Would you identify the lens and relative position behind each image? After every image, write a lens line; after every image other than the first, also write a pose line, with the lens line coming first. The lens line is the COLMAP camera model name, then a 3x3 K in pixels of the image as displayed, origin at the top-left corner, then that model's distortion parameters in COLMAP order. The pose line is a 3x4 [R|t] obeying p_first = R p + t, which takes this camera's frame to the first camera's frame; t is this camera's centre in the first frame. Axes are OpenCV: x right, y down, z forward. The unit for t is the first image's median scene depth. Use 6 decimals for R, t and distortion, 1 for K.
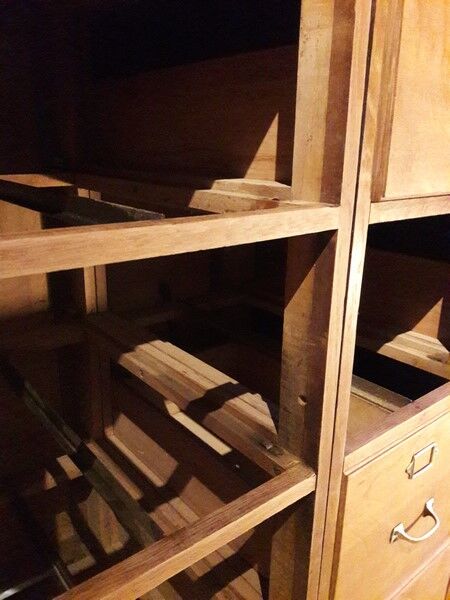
lens RADIAL K [[499.3, 0, 223.5], [0, 499.3, 298.7], [0, 0, 1]] dist [-0.005311, -0.007195]
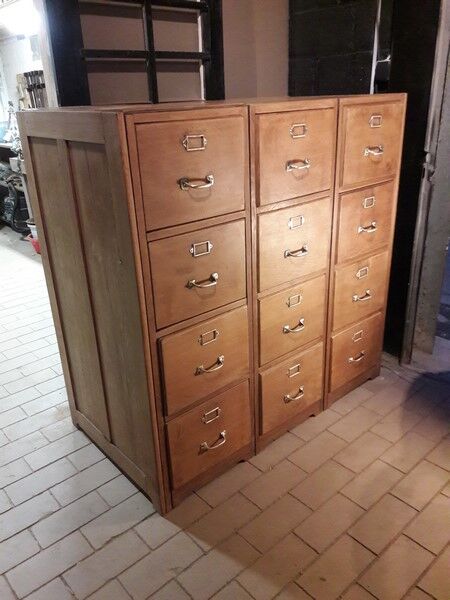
lens RADIAL K [[492.5, 0, 224.1], [0, 492.5, 300.6], [0, 0, 1]] dist [0.010476, -0.007040]
pose [[0.997788, -0.066000, 0.007904, 0.017203], [0.065021, 0.993799, 0.090203, 0.084750], [-0.013809, -0.089490, 0.995892, -1.842342]]
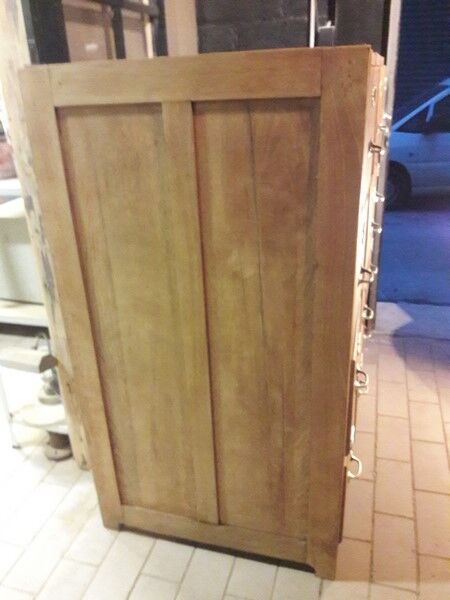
lens RADIAL K [[500.3, 0, 225.6], [0, 500.3, 301.2], [0, 0, 1]] dist [0.001526, -0.001771]
pose [[0.823953, -0.282395, 0.491279, -1.535444], [0.230097, 0.959018, 0.165349, -0.152402], [-0.517839, -0.023198, 0.855163, -0.805042]]
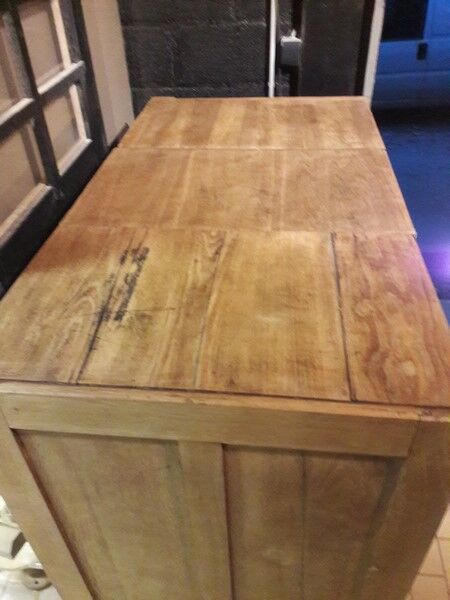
lens RADIAL K [[487.6, 0, 226.7], [0, 487.6, 301.3], [0, 0, 1]] dist [0.133066, -0.219417]
pose [[0.704619, -0.475507, 0.526693, -1.103773], [0.266984, 0.865369, 0.424093, -1.265311], [-0.657443, -0.158206, 0.736708, -0.171126]]
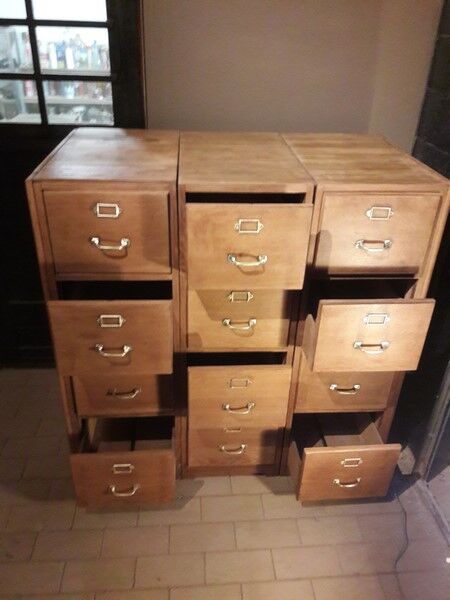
lens RADIAL K [[500.5, 0, 214.3], [0, 500.5, 298.9], [0, 0, 1]] dist [-0.002053, -0.004138]
pose [[0.820298, 0.291521, -0.492064, 1.744978], [-0.189611, 0.950306, 0.246913, -0.732132], [0.539592, -0.109241, 0.834810, -1.396050]]
